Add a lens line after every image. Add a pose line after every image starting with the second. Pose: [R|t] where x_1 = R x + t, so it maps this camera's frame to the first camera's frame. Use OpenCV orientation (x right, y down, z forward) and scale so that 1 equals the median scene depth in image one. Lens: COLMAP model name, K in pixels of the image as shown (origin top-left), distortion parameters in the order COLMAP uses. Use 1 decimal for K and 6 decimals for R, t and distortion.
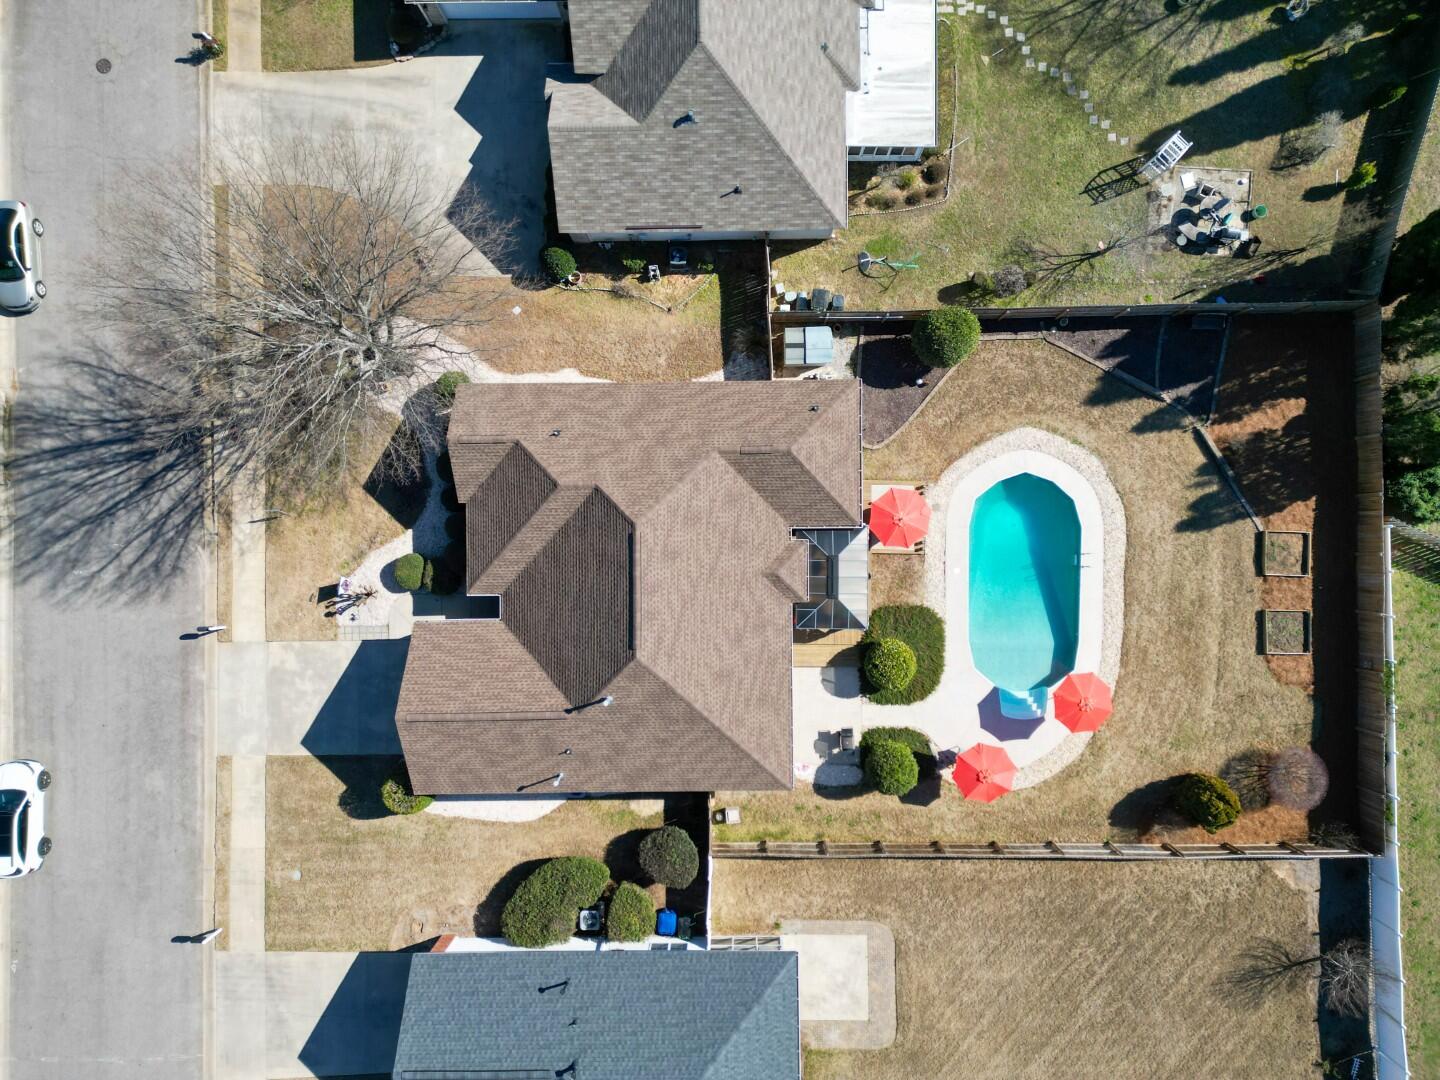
lens RADIAL K [[1005.1, 0, 718.1], [0, 1005.1, 543.0], [0, 0, 1]] dist [0.053804, -0.038709]
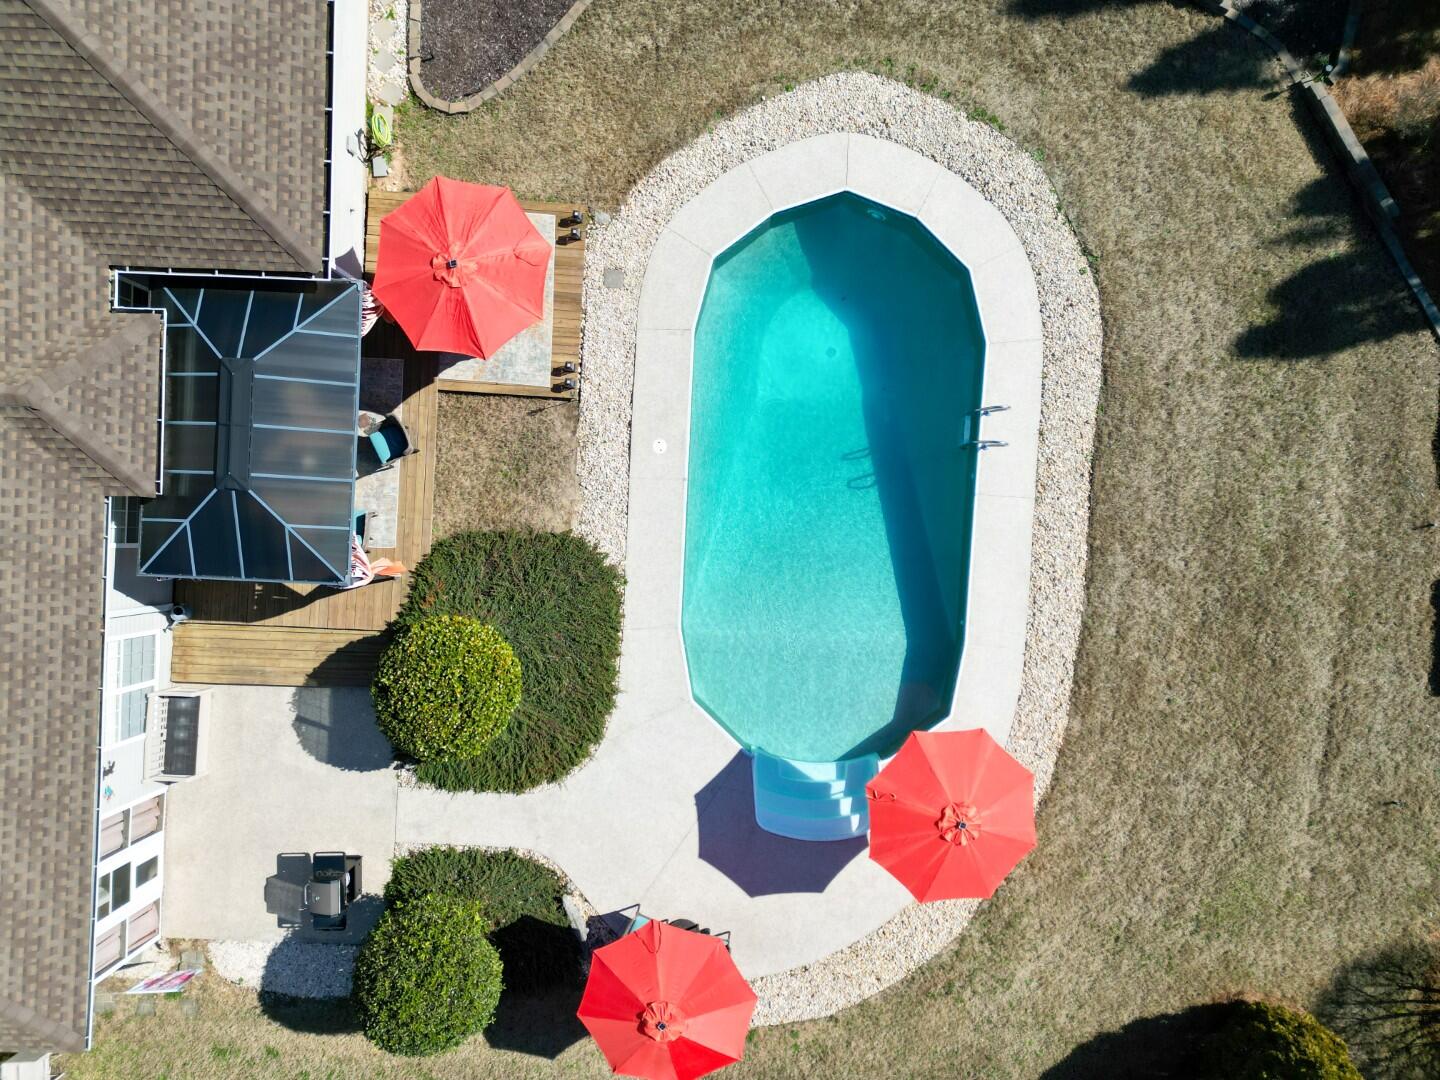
lens RADIAL K [[1005.1, 0, 718.0], [0, 1005.1, 541.8], [0, 0, 1]] dist [0.053804, -0.038709]
pose [[0.999151, 0.040203, 0.008962, 0.258501], [-0.040266, 0.999165, 0.006994, 0.060681], [-0.008674, -0.007349, 0.999935, 0.621126]]
